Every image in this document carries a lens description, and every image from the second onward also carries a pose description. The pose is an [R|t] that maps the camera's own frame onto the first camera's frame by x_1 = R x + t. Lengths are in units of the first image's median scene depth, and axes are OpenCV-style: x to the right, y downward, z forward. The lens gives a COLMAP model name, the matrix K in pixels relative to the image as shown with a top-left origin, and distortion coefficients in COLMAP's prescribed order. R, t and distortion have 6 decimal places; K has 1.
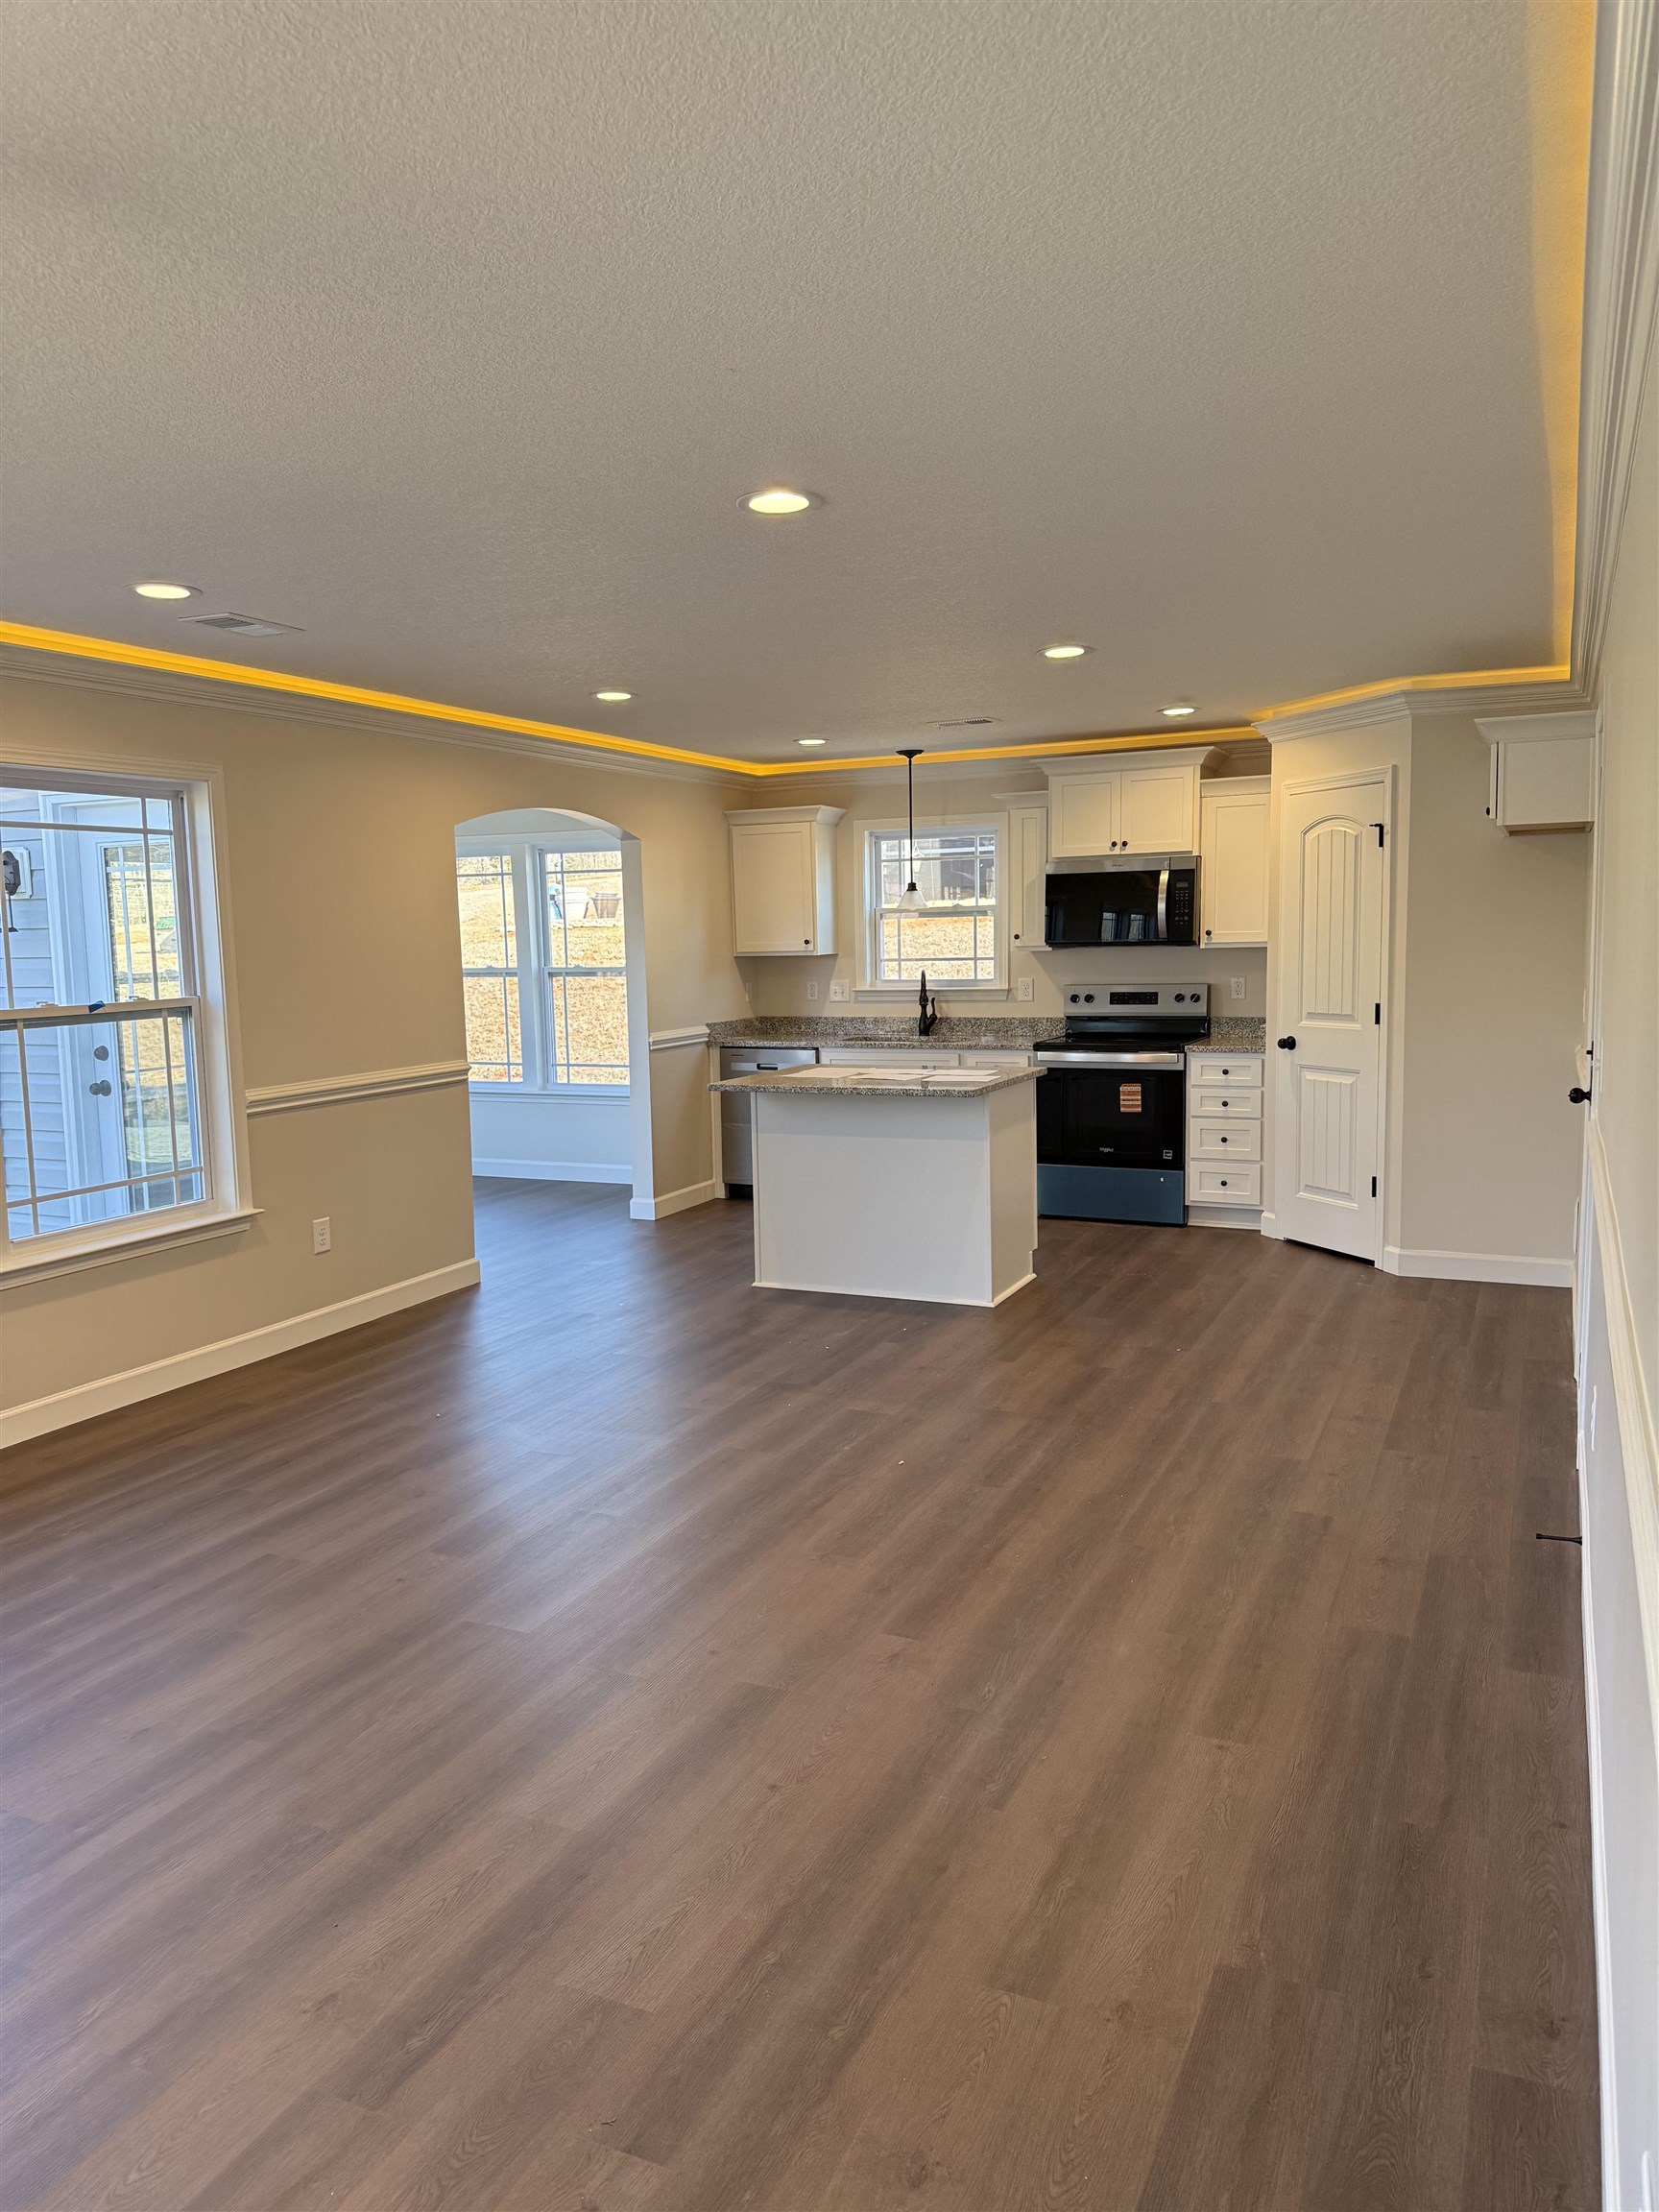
lens RADIAL K [[1508.6, 0, 774.3], [0, 1508.6, 1104.2], [0, 0, 1]] dist [0.005459, -0.076306]
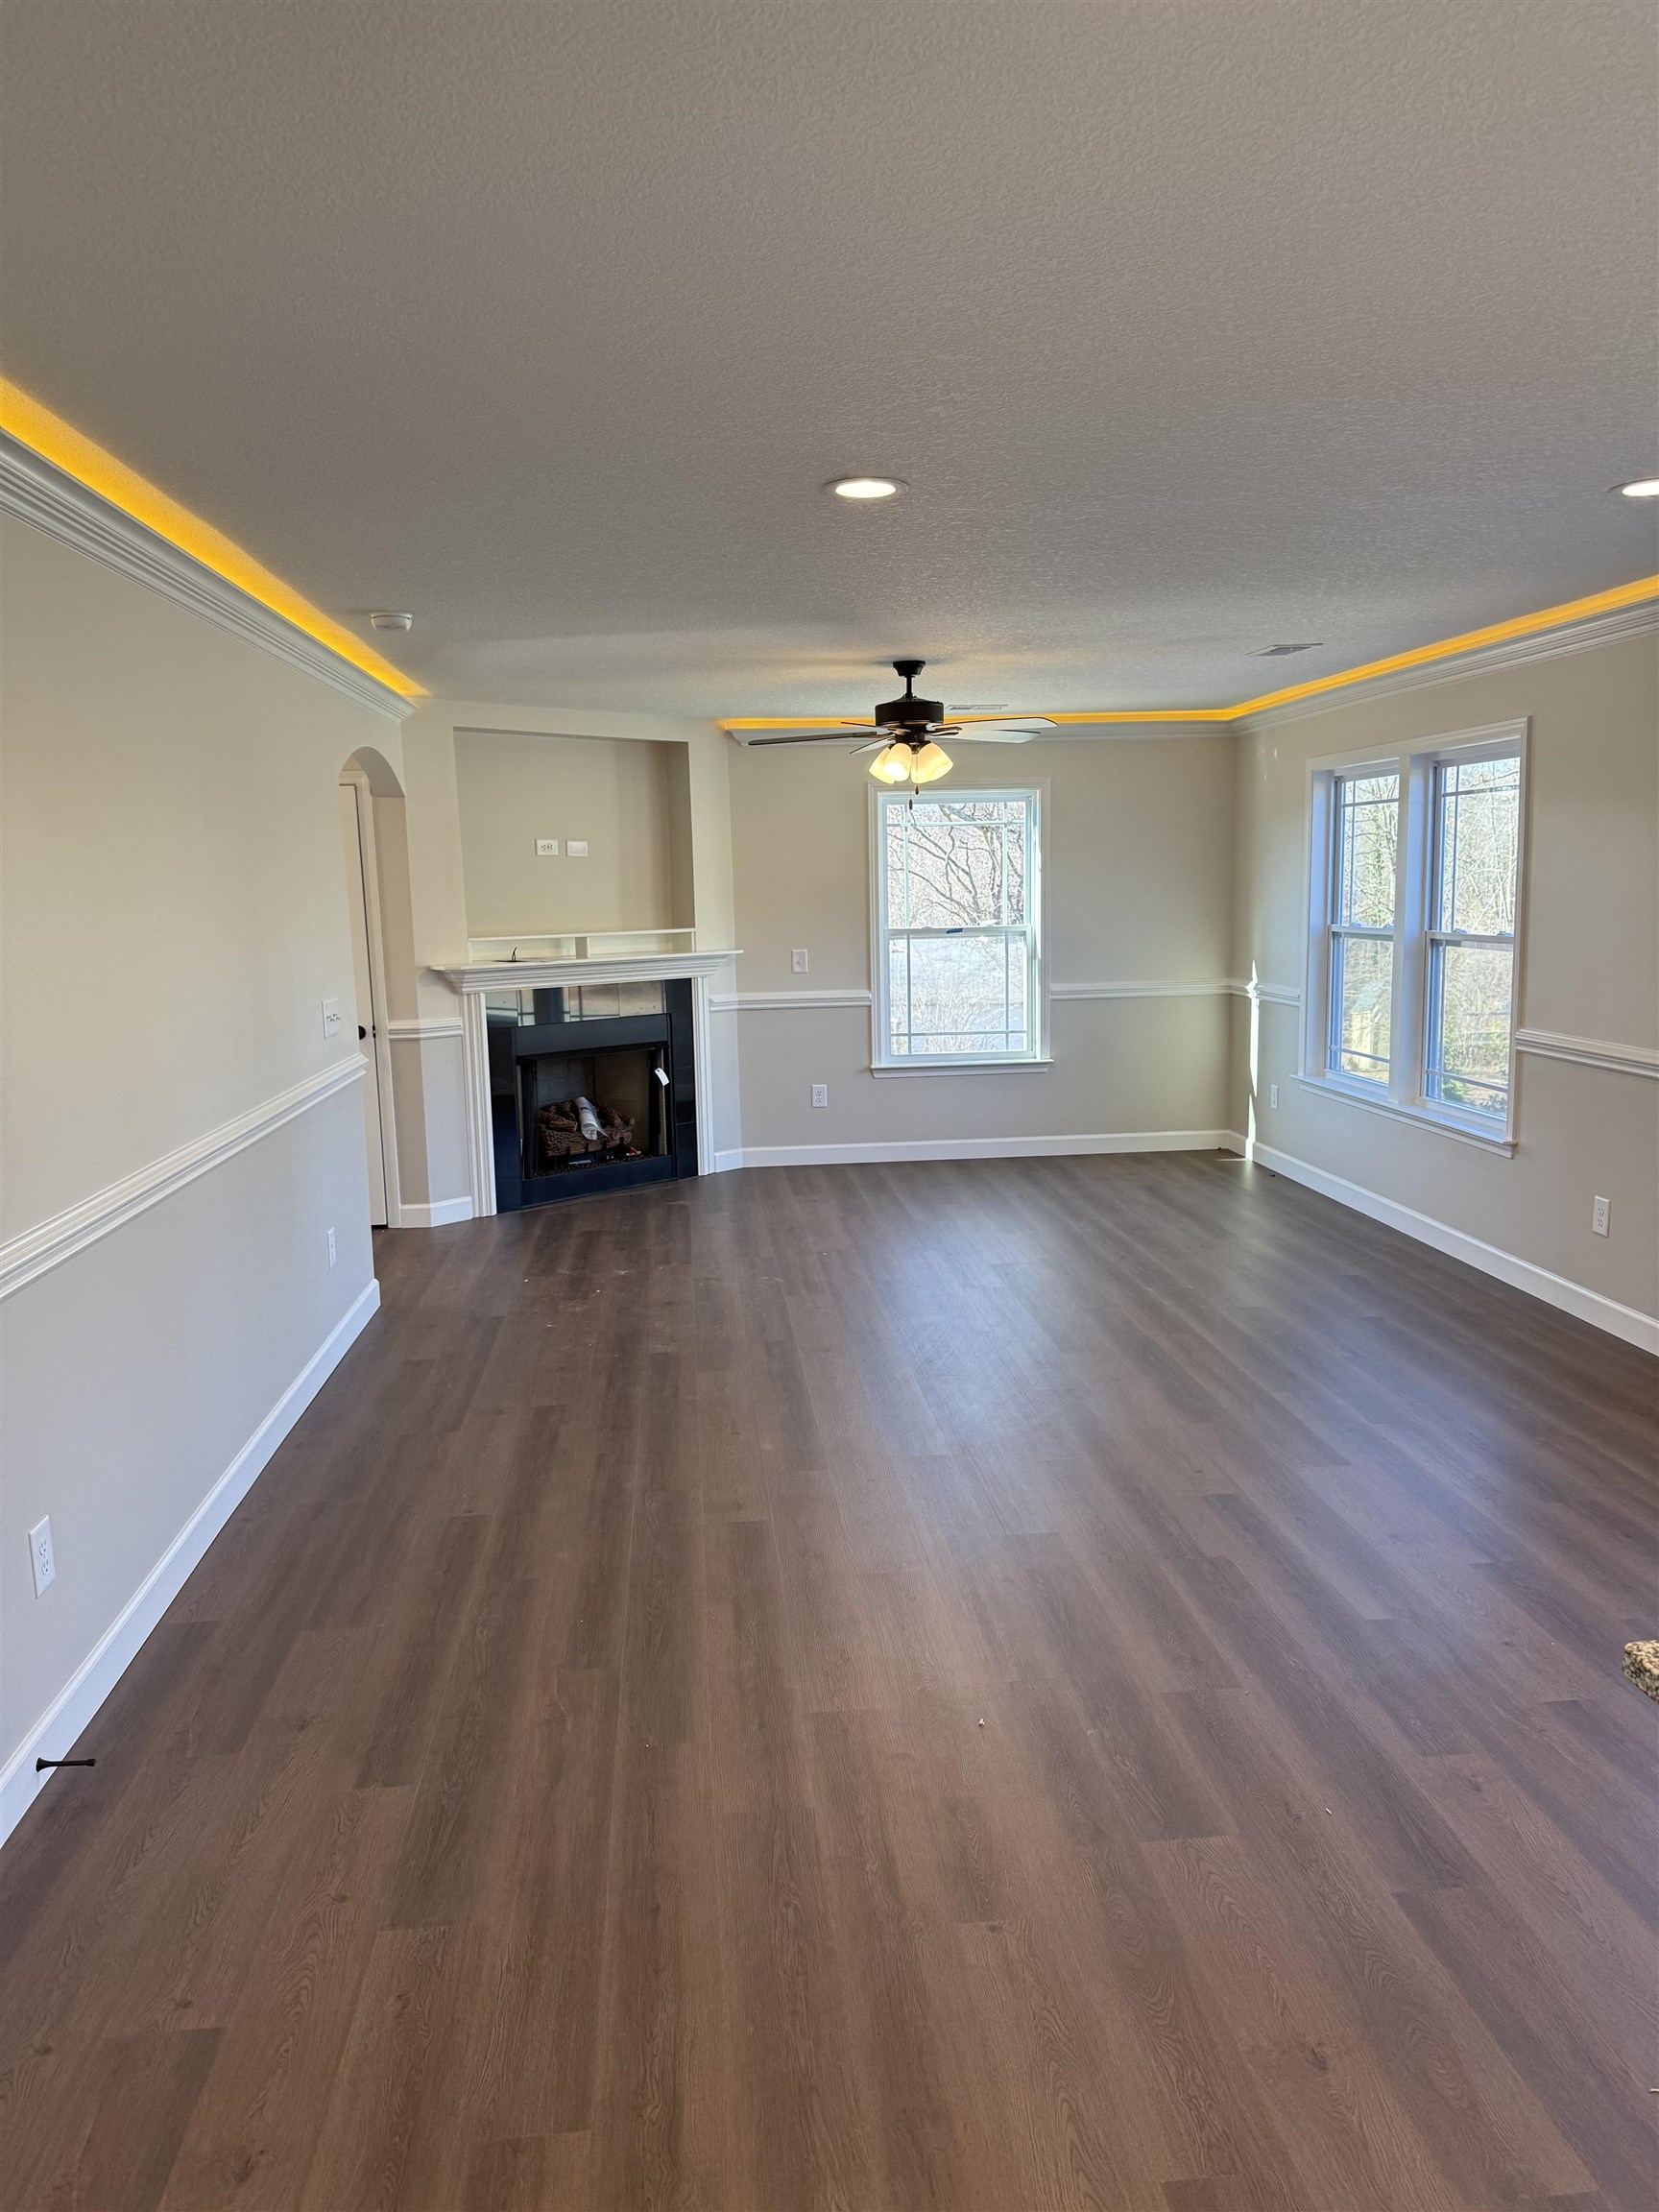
lens RADIAL K [[1508.6, 0, 774.3], [0, 1508.6, 1104.2], [0, 0, 1]] dist [0.005459, -0.076306]
pose [[-0.857816, 0.120055, -0.499738, 0.612495], [-0.017912, 0.964761, 0.262517, -0.260602], [0.513644, 0.234142, -0.825437, 1.909630]]
